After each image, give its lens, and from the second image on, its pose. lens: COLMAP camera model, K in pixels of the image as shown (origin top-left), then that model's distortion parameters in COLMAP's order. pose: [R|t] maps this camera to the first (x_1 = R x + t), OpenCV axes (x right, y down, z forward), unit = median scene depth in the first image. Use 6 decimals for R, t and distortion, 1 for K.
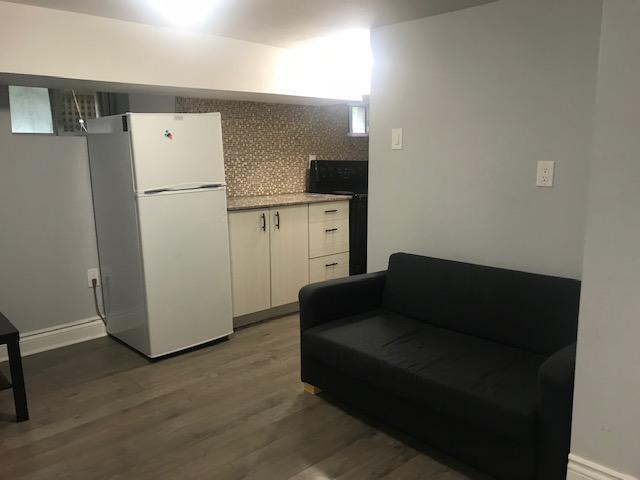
lens RADIAL K [[529.8, 0, 317.4], [0, 529.8, 242.3], [0, 0, 1]] dist [0.051654, -0.034688]
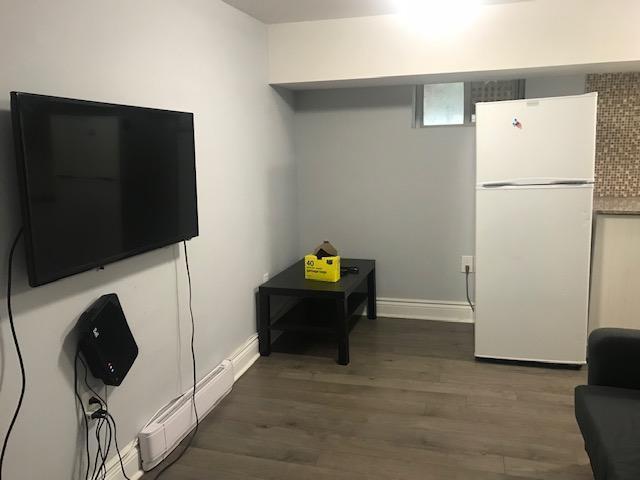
lens RADIAL K [[529.8, 0, 318.8], [0, 529.8, 240.7], [0, 0, 1]] dist [0.051654, -0.034688]
pose [[0.524973, 0.154374, -0.837002, 0.331226], [-0.128051, 0.986546, 0.101640, -0.053975], [0.841431, 0.053821, 0.537678, 0.235653]]
